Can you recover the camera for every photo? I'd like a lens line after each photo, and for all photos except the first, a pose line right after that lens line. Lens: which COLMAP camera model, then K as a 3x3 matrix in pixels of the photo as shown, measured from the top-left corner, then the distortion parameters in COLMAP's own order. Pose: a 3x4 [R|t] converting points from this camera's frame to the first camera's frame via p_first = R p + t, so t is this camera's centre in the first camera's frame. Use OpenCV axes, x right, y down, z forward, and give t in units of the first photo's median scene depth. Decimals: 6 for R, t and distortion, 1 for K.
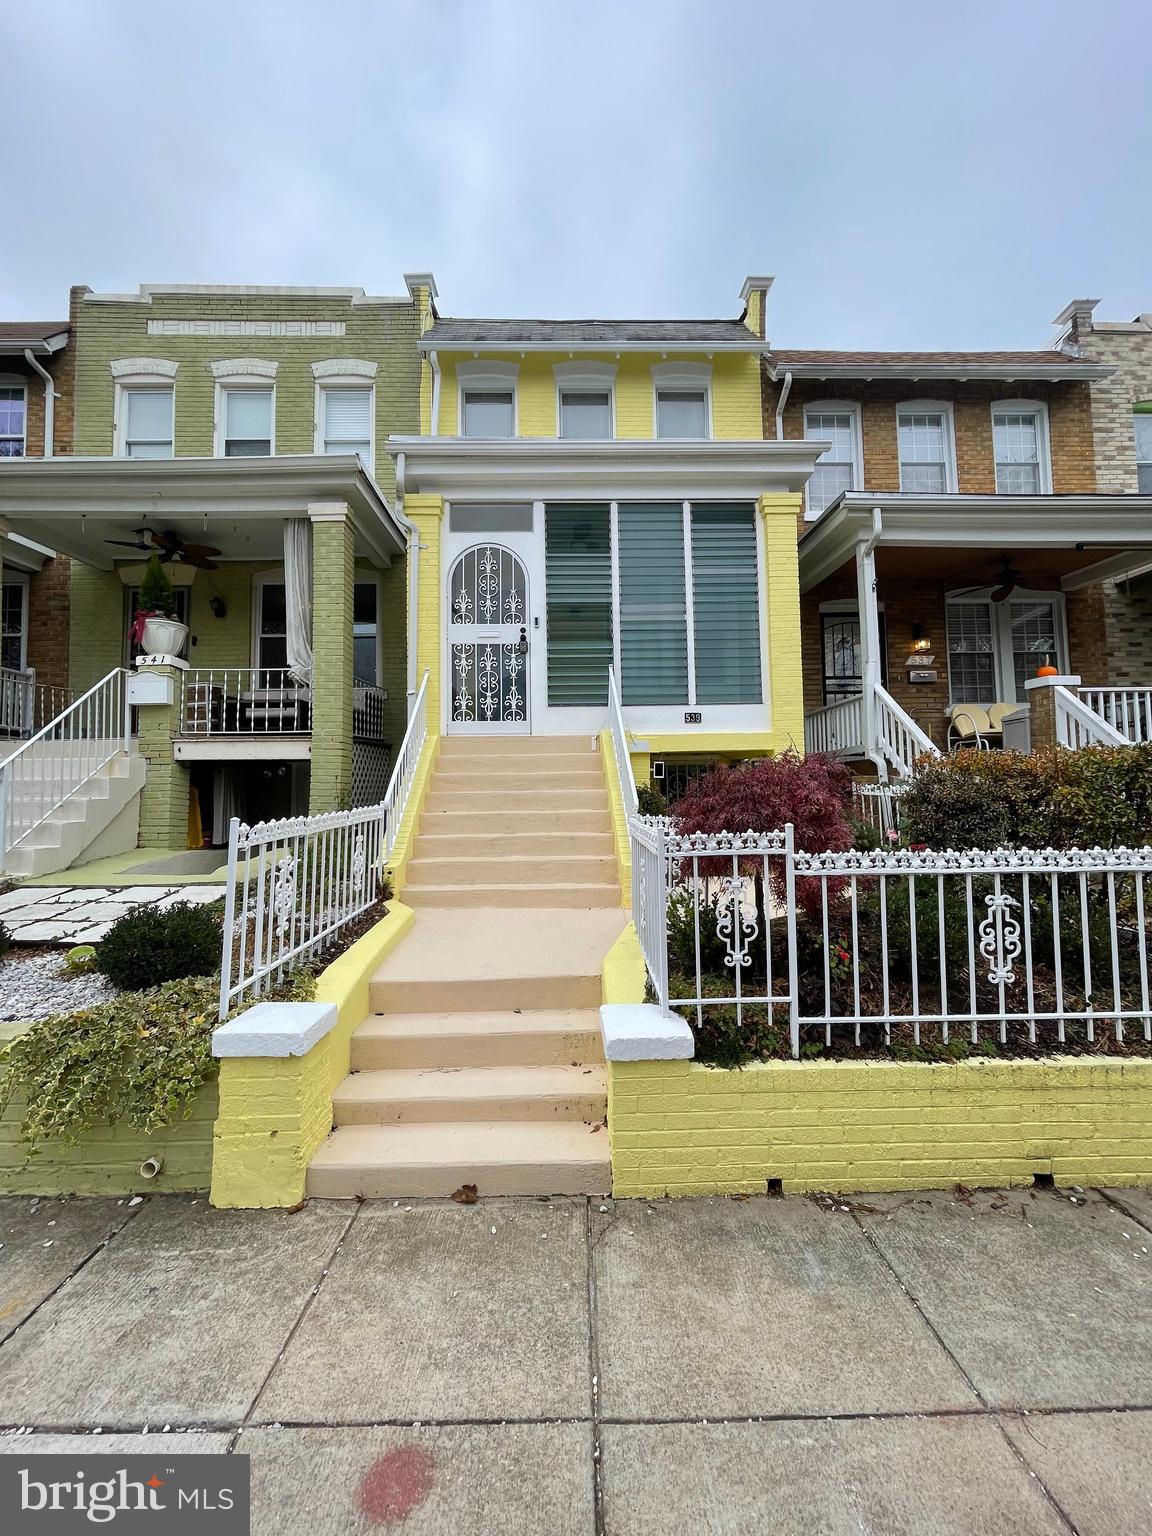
lens RADIAL K [[622.5, 0, 574.6], [0, 622.5, 763.3], [0, 0, 1]] dist [0.003049, 0.000562]
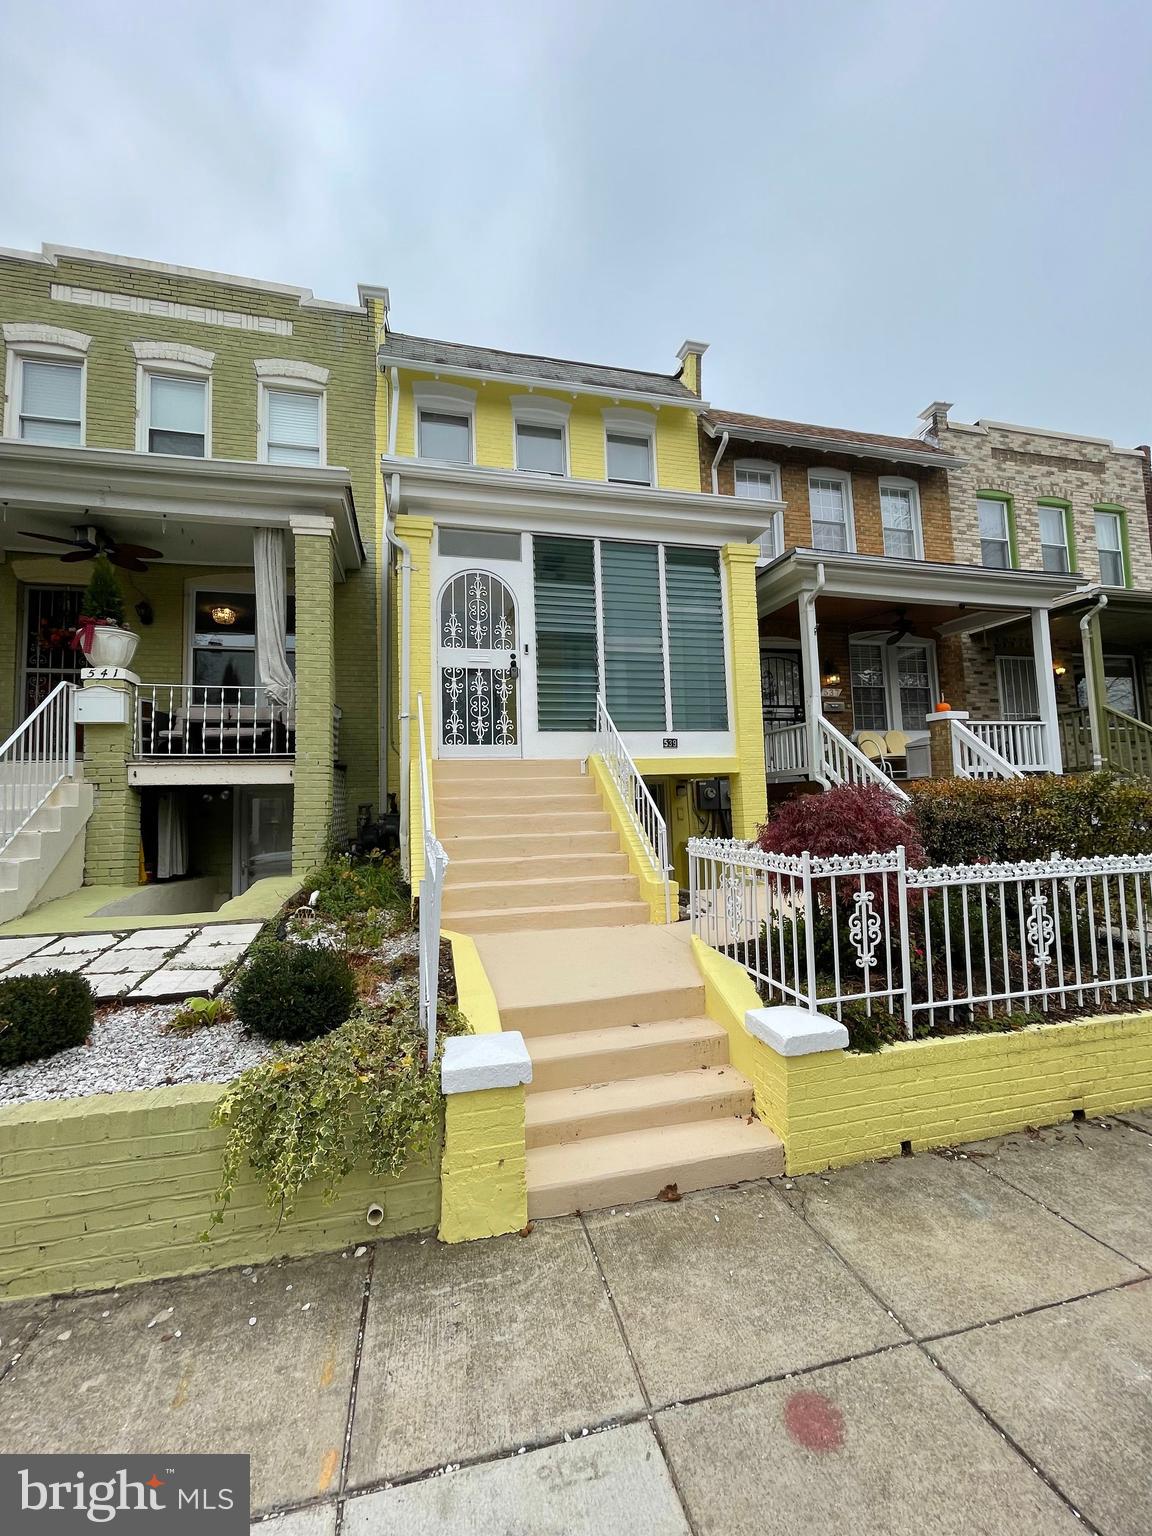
lens RADIAL K [[622.5, 0, 575.3], [0, 622.5, 762.9], [0, 0, 1]] dist [0.003049, 0.000562]
pose [[0.973779, 0.000594, 0.227495, -0.221758], [0.003984, 0.999799, -0.019663, -0.017848], [-0.227461, 0.020053, 0.973581, -0.018241]]
